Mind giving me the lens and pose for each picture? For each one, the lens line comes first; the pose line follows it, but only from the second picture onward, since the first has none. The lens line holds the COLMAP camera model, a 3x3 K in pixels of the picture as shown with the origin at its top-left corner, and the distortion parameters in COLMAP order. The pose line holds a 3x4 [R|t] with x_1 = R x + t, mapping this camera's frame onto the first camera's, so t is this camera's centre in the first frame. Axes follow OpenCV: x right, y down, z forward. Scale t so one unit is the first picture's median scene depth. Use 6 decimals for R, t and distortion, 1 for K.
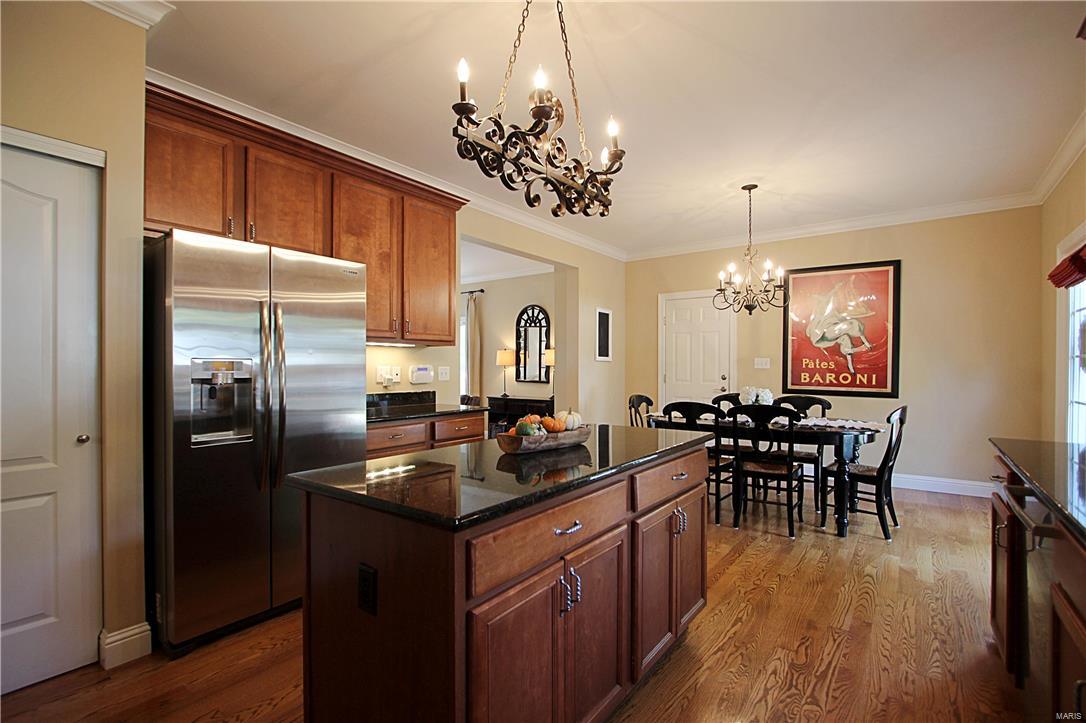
lens RADIAL K [[510.9, 0, 540.0], [0, 510.9, 361.9], [0, 0, 1]] dist [-0.014445, 0.001445]
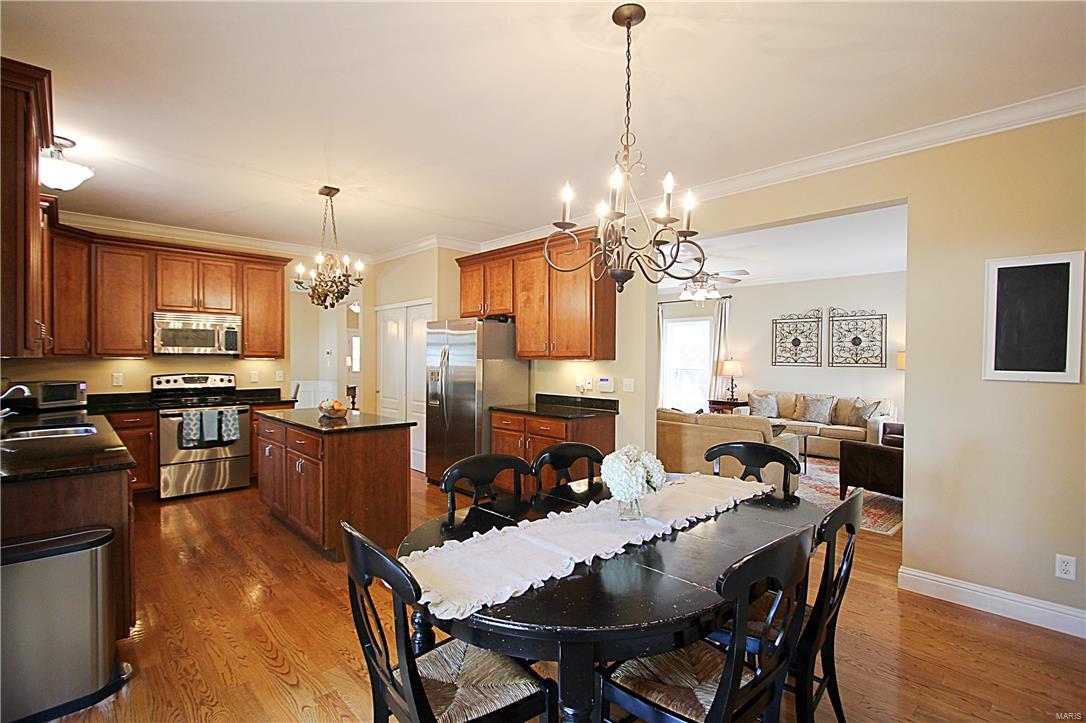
lens RADIAL K [[510.9, 0, 538.9], [0, 510.9, 363.5], [0, 0, 1]] dist [-0.014445, 0.001445]
pose [[-0.179519, 0.008336, -0.983719, 1.577572], [-0.000805, 0.999963, 0.008620, -0.055236], [0.983754, 0.002339, -0.179506, 1.791494]]
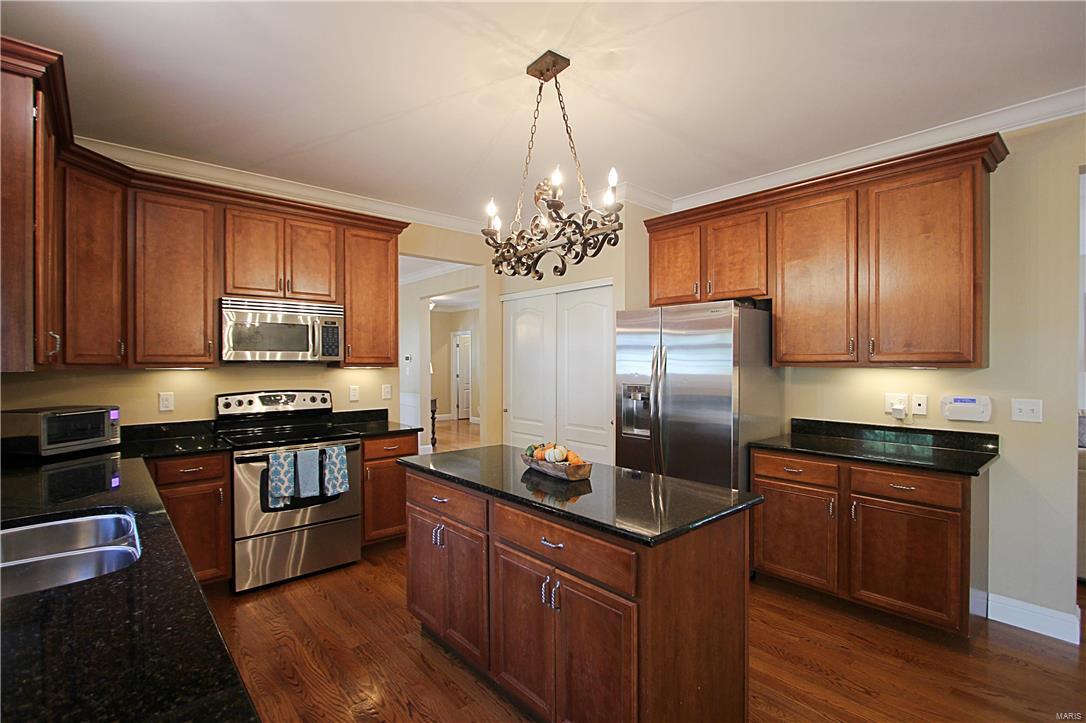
lens RADIAL K [[510.9, 0, 545.9], [0, 510.9, 364.8], [0, 0, 1]] dist [-0.014445, 0.001445]
pose [[-0.212955, 0.003535, -0.977056, 0.951456], [0.005926, 0.999980, 0.002327, -0.065910], [0.977044, -0.005294, -0.212971, 0.995491]]
